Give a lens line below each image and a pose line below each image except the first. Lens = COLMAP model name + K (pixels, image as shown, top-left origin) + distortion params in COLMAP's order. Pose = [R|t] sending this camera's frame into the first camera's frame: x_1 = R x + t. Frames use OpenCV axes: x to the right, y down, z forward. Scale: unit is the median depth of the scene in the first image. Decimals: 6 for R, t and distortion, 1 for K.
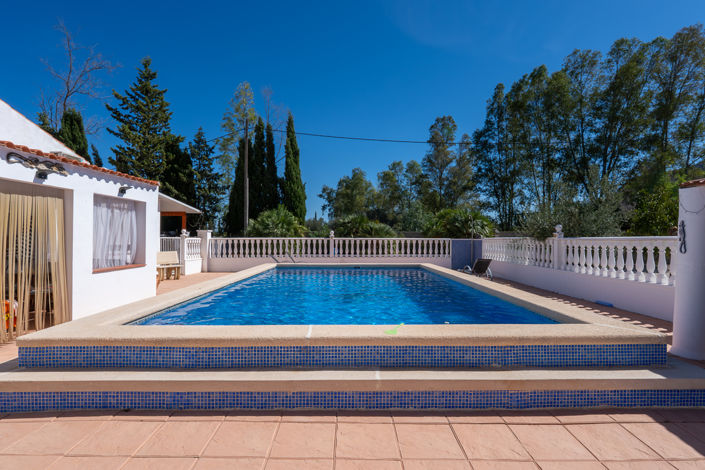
lens RADIAL K [[365.9, 0, 351.7], [0, 365.9, 237.8], [0, 0, 1]] dist [-0.000075, -0.000402]
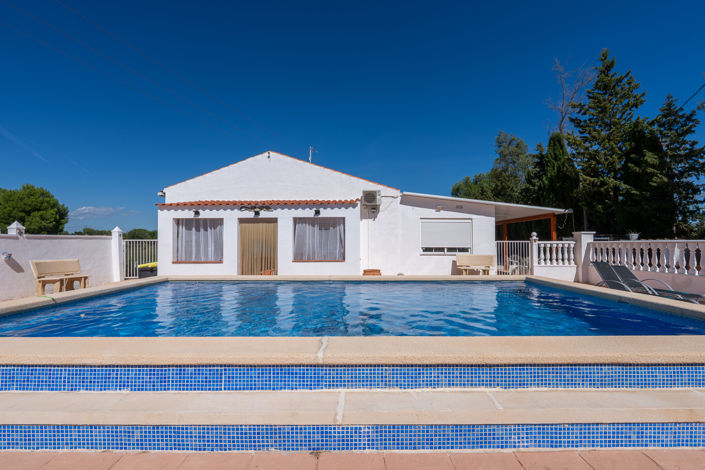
lens RADIAL K [[310.2, 0, 352.4], [0, 310.2, 233.2], [0, 0, 1]] dist [-0.009799, 0.000562]
pose [[0.003944, -0.029039, -0.999571, 0.652845], [0.003860, 0.999571, -0.029023, 0.001032], [0.999985, -0.003744, 0.004055, 1.028774]]
